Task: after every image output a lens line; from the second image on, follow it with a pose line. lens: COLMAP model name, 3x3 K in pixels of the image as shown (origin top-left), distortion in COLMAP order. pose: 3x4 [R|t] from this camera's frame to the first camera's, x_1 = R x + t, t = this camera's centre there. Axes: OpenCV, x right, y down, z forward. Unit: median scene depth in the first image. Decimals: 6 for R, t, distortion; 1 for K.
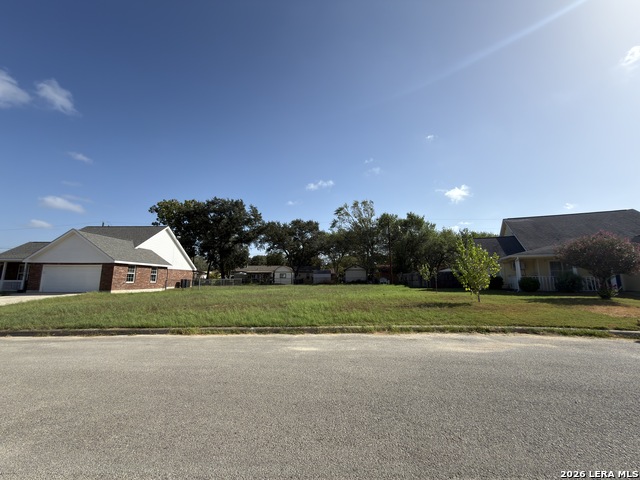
lens RADIAL K [[259.5, 0, 318.5], [0, 259.5, 236.8], [0, 0, 1]] dist [-0.000653, 0.000447]
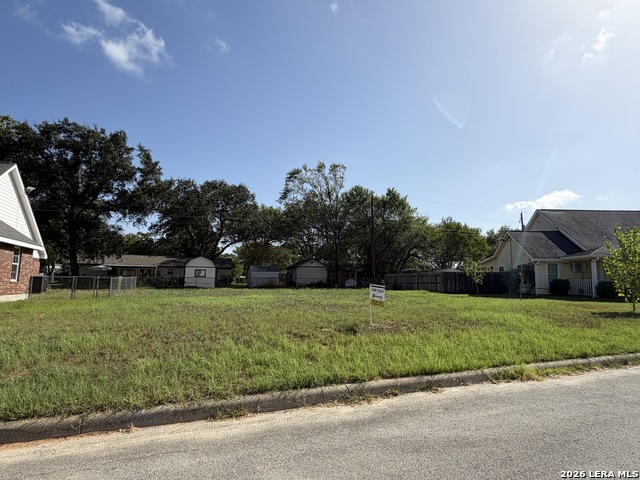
lens RADIAL K [[389.0, 0, 324.0], [0, 389.0, 234.8], [0, 0, 1]] dist [-0.010145, 0.007132]
pose [[0.917138, 0.060137, 0.394008, -0.349560], [-0.077039, 0.996657, 0.027207, 0.026647], [-0.391055, -0.055307, 0.918704, 0.129900]]
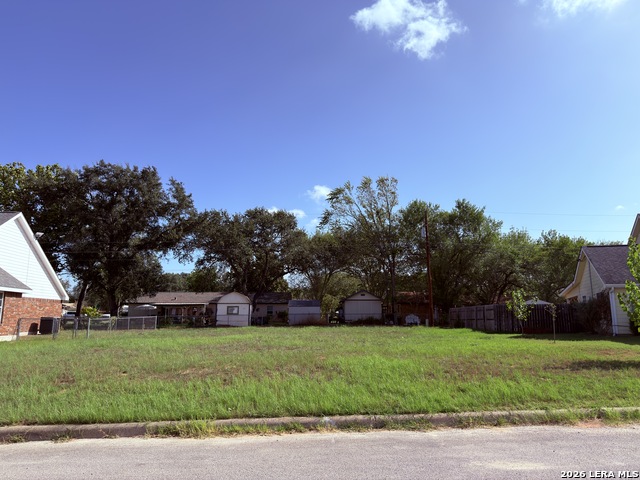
lens RADIAL K [[456.2, 0, 314.6], [0, 456.2, 240.8], [0, 0, 1]] dist [0.061874, -0.073979]
pose [[0.993986, 0.018891, 0.107867, -0.110472], [-0.018508, 0.999818, -0.004550, 0.008547], [-0.107933, 0.002527, 0.994155, 0.047006]]
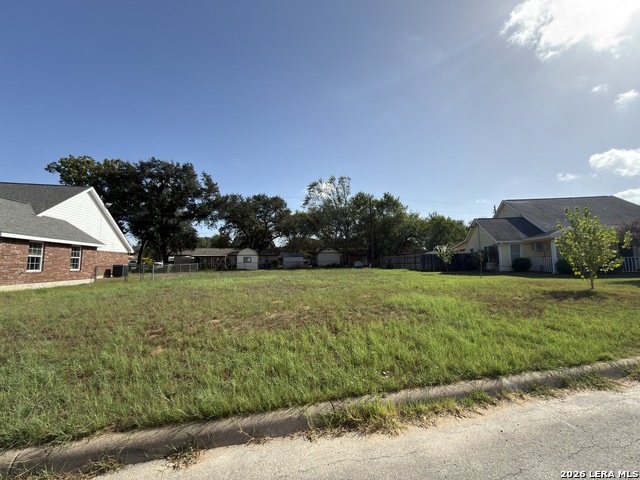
lens RADIAL K [[259.5, 0, 319.7], [0, 259.5, 239.8], [0, 0, 1]] dist [-0.000653, 0.000447]
pose [[0.966718, 0.013539, 0.255487, -0.190018], [-0.031826, 0.997206, 0.067577, 0.033417], [-0.253858, -0.073459, 0.964448, 0.206059]]
